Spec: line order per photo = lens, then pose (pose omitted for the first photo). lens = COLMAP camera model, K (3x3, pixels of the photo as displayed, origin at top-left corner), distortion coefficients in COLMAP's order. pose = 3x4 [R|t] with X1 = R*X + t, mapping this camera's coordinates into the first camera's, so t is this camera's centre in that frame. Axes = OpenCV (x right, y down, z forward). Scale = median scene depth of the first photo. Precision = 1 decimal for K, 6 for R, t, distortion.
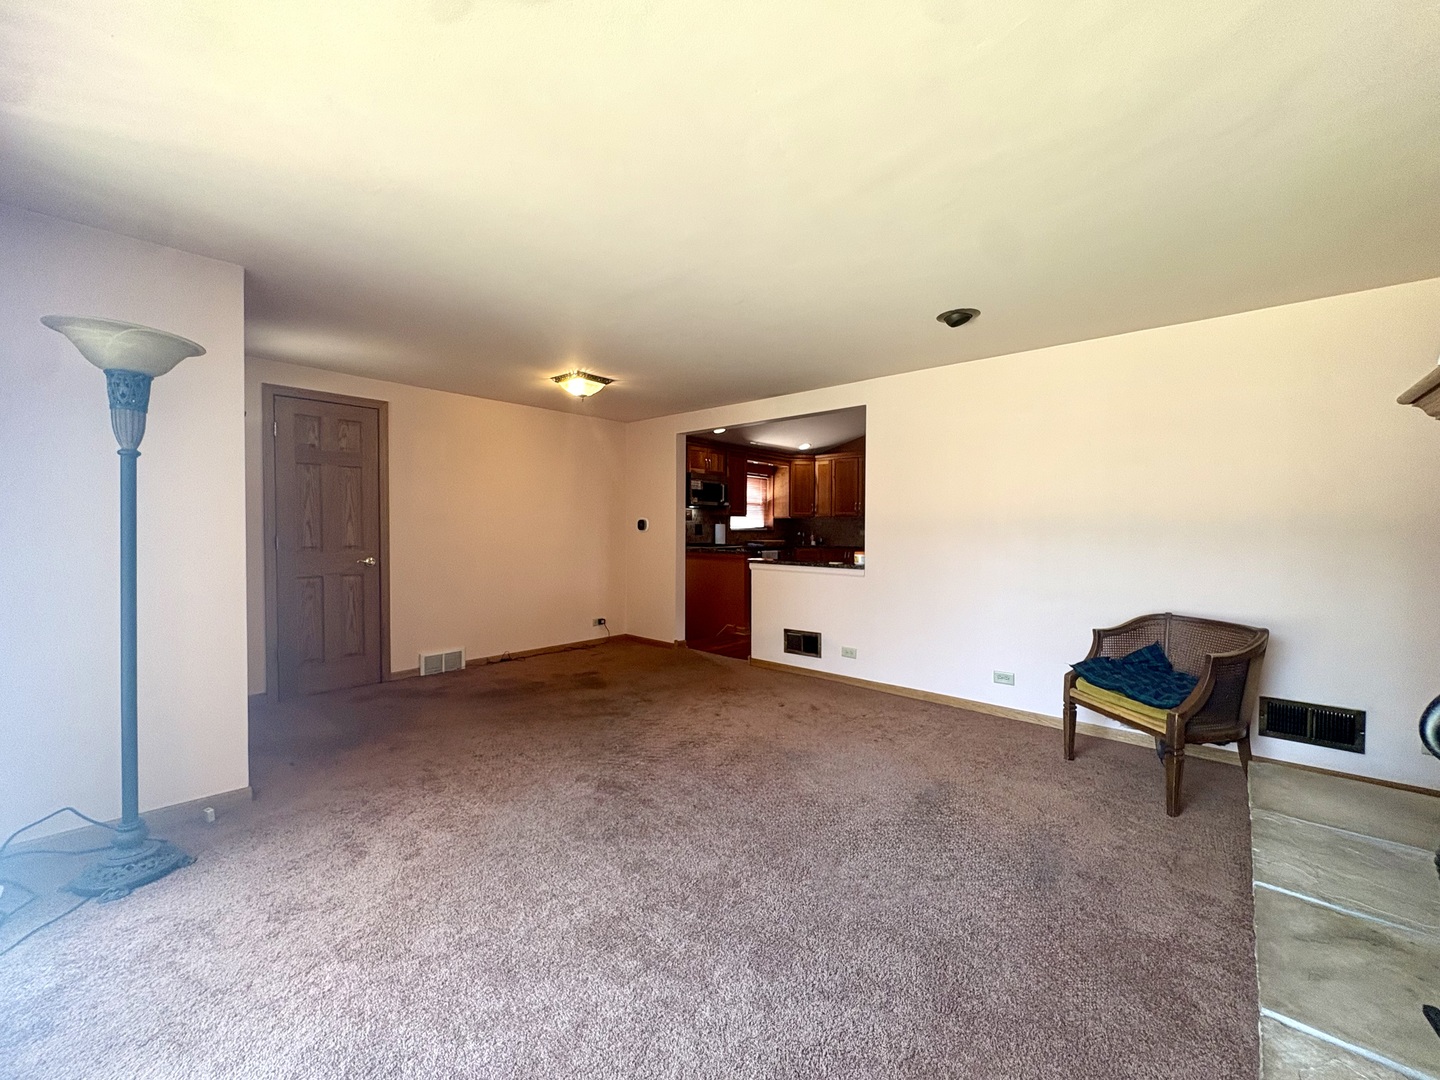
lens RADIAL K [[580.4, 0, 723.0], [0, 580.4, 540.4], [0, 0, 1]] dist [-0.000680, -0.000080]
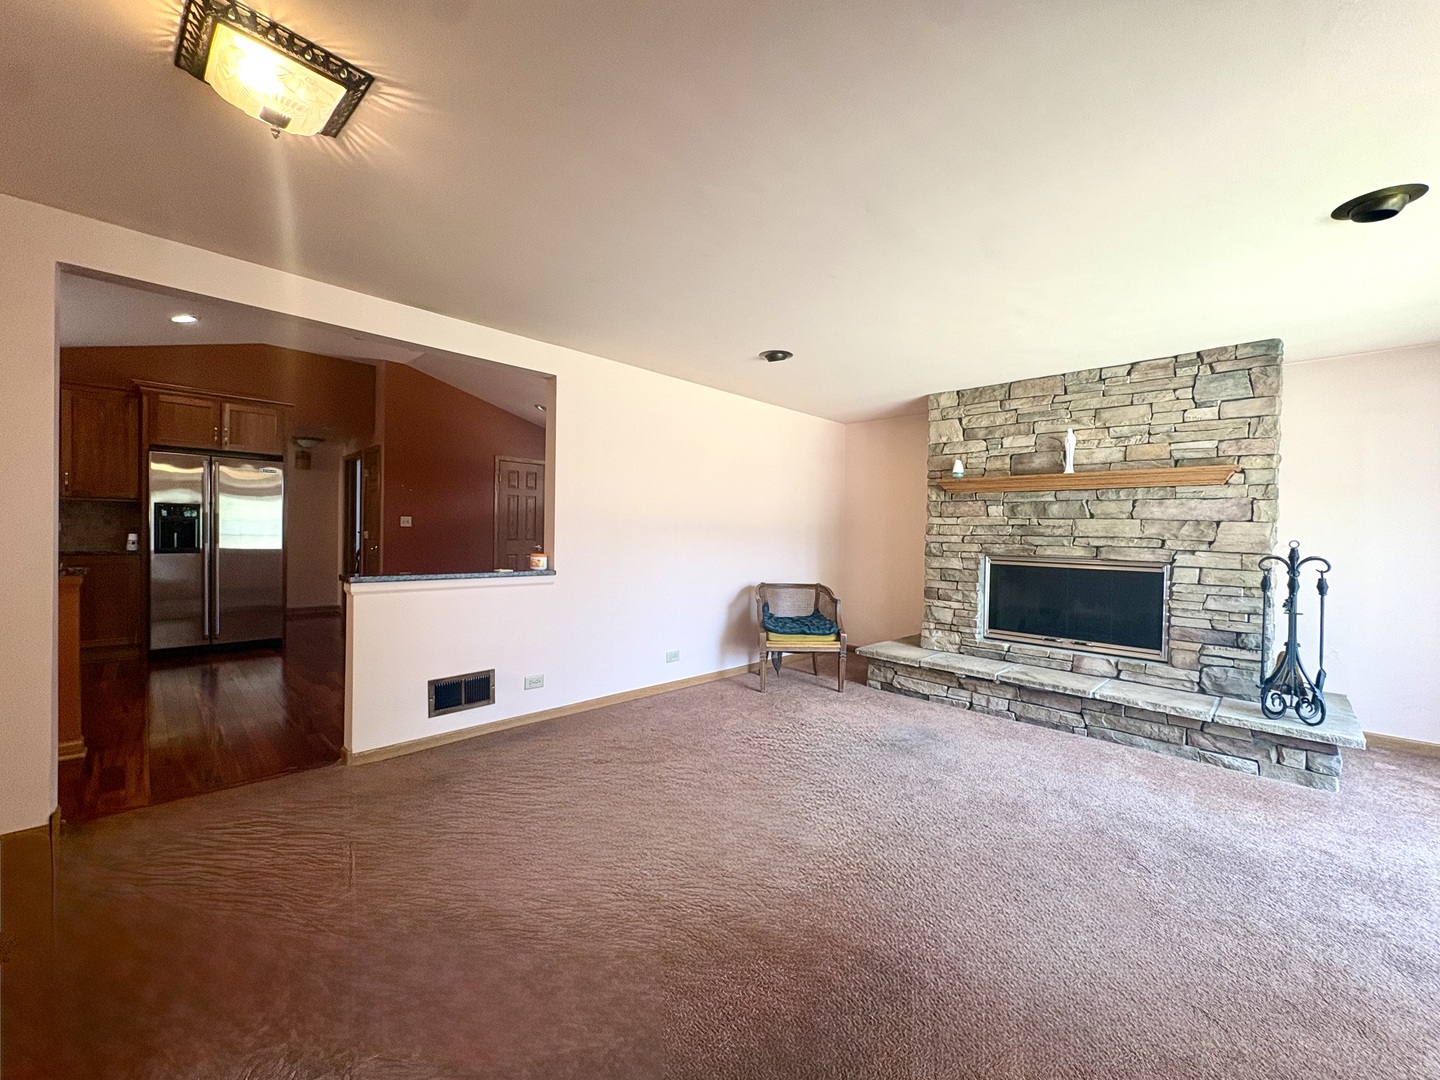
lens RADIAL K [[580.4, 0, 723.0], [0, 580.4, 540.4], [0, 0, 1]] dist [-0.000680, -0.000080]
pose [[0.003093, -0.000897, 0.999995, -0.552663], [0.007435, 0.999972, 0.000874, 0.002708], [-0.999968, 0.007433, 0.003099, 0.724094]]
